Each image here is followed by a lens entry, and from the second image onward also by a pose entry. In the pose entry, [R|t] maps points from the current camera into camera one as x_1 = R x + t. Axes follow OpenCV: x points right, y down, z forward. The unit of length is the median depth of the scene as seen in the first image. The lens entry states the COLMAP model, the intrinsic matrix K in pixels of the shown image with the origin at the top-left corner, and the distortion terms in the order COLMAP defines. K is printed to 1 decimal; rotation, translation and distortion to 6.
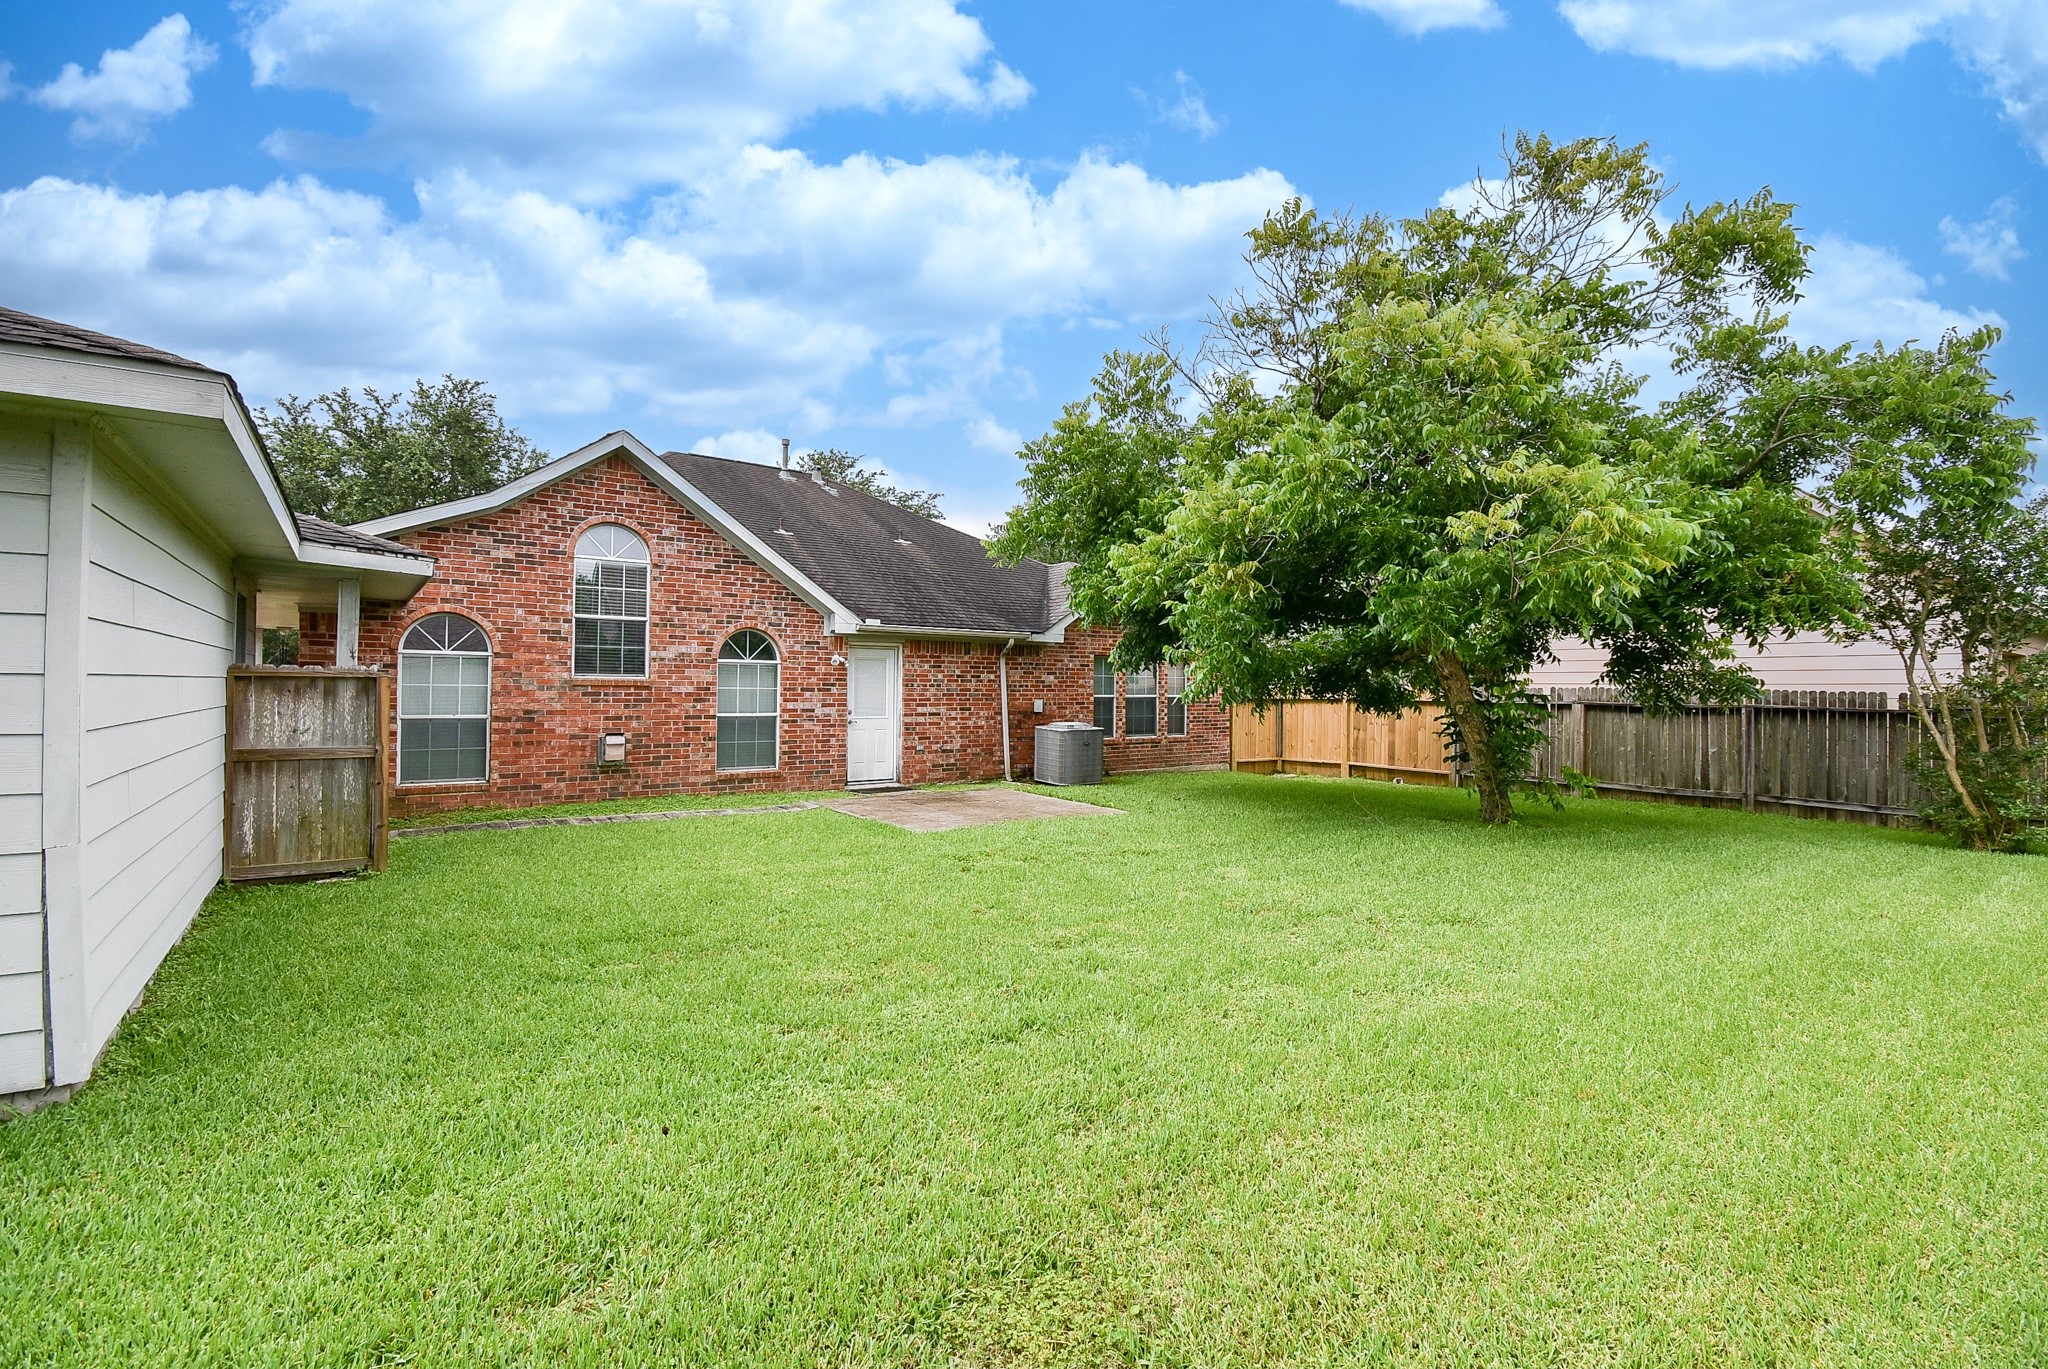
lens RADIAL K [[899.7, 0, 1029.0], [0, 899.7, 688.1], [0, 0, 1]] dist [-0.004130, -0.001770]
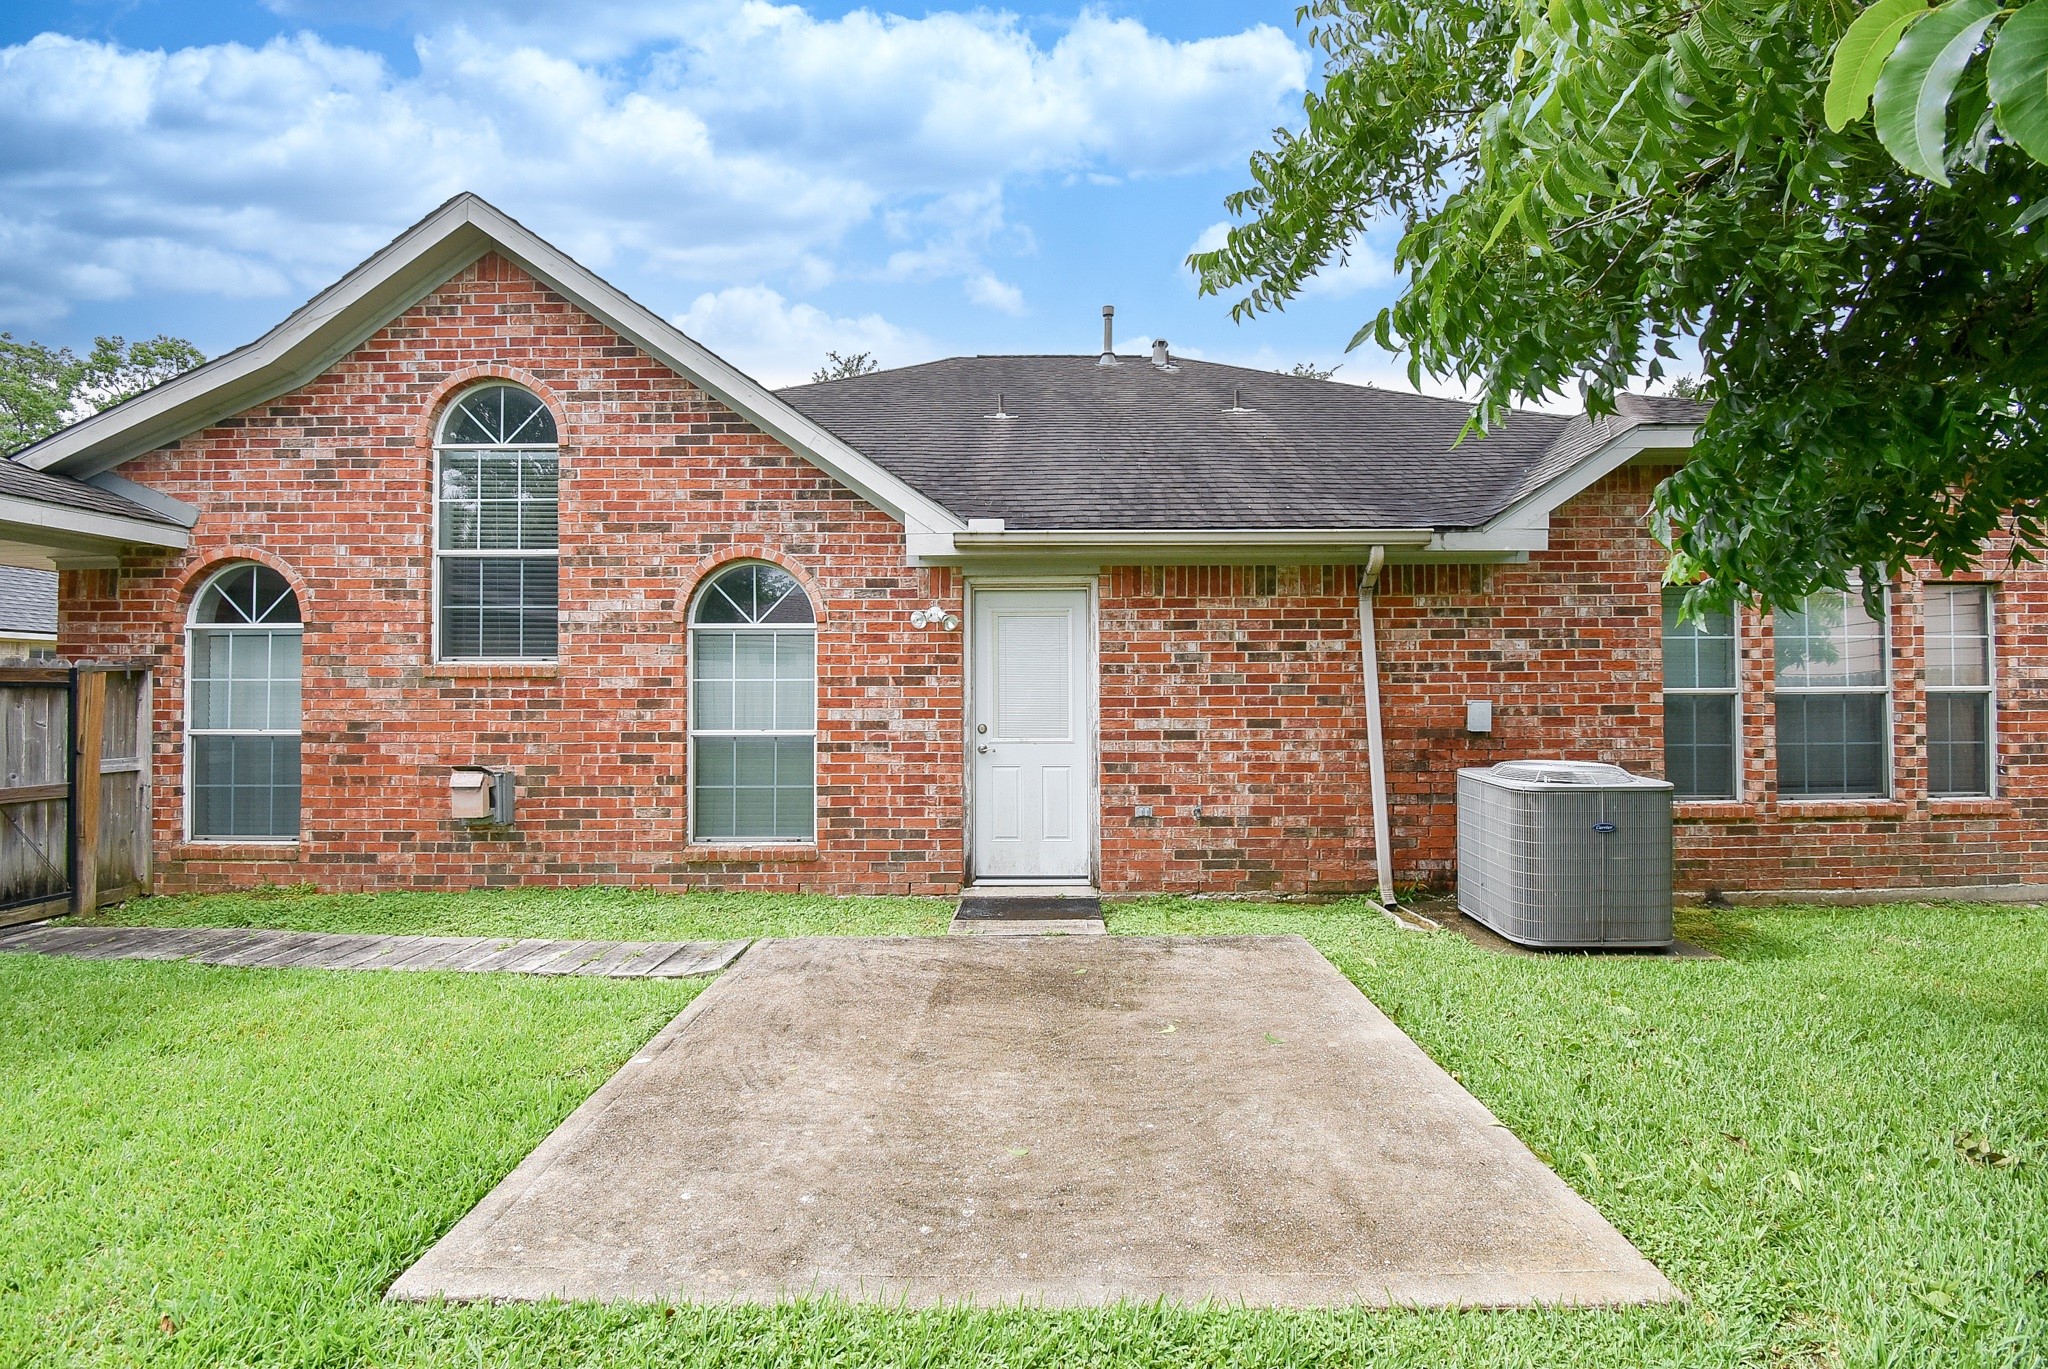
lens RADIAL K [[899.7, 0, 1027.0], [0, 899.7, 680.8], [0, 0, 1]] dist [-0.004130, -0.001770]
pose [[0.803262, -0.019657, -0.595302, 0.102710], [0.010447, 0.999767, -0.018916, 0.011244], [0.595534, 0.008975, 0.803280, 0.661702]]
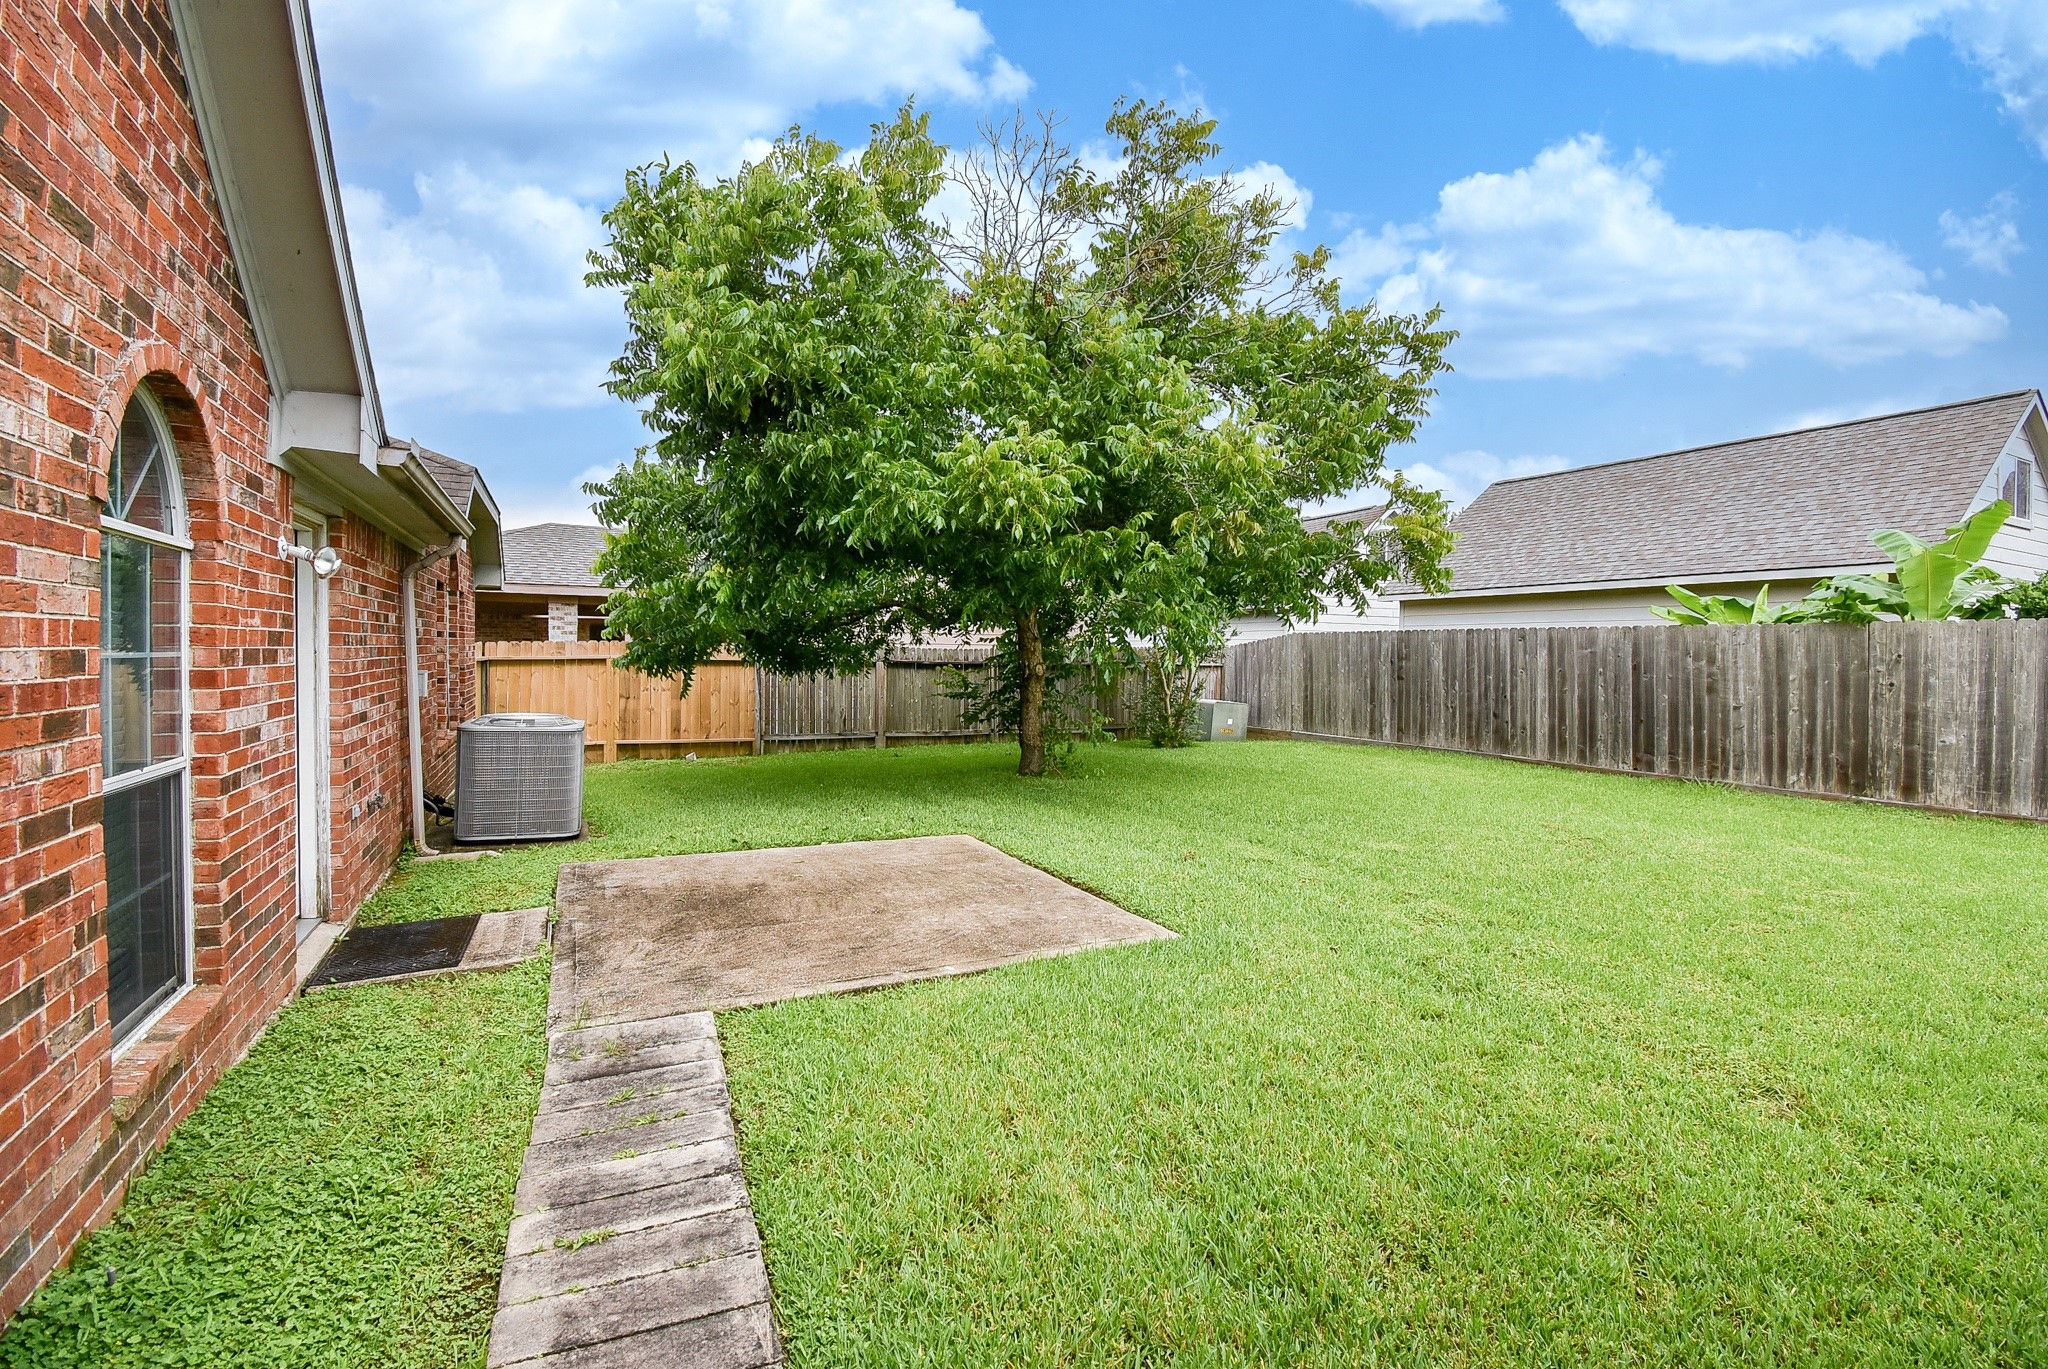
lens RADIAL K [[899.7, 0, 1027.4], [0, 899.7, 665.6], [0, 0, 1]] dist [-0.004130, -0.001770]
pose [[0.173384, -0.023062, 0.984584, -0.466324], [-0.003705, 0.999703, 0.024068, -0.003079], [-0.984847, -0.007821, 0.173247, 0.722551]]
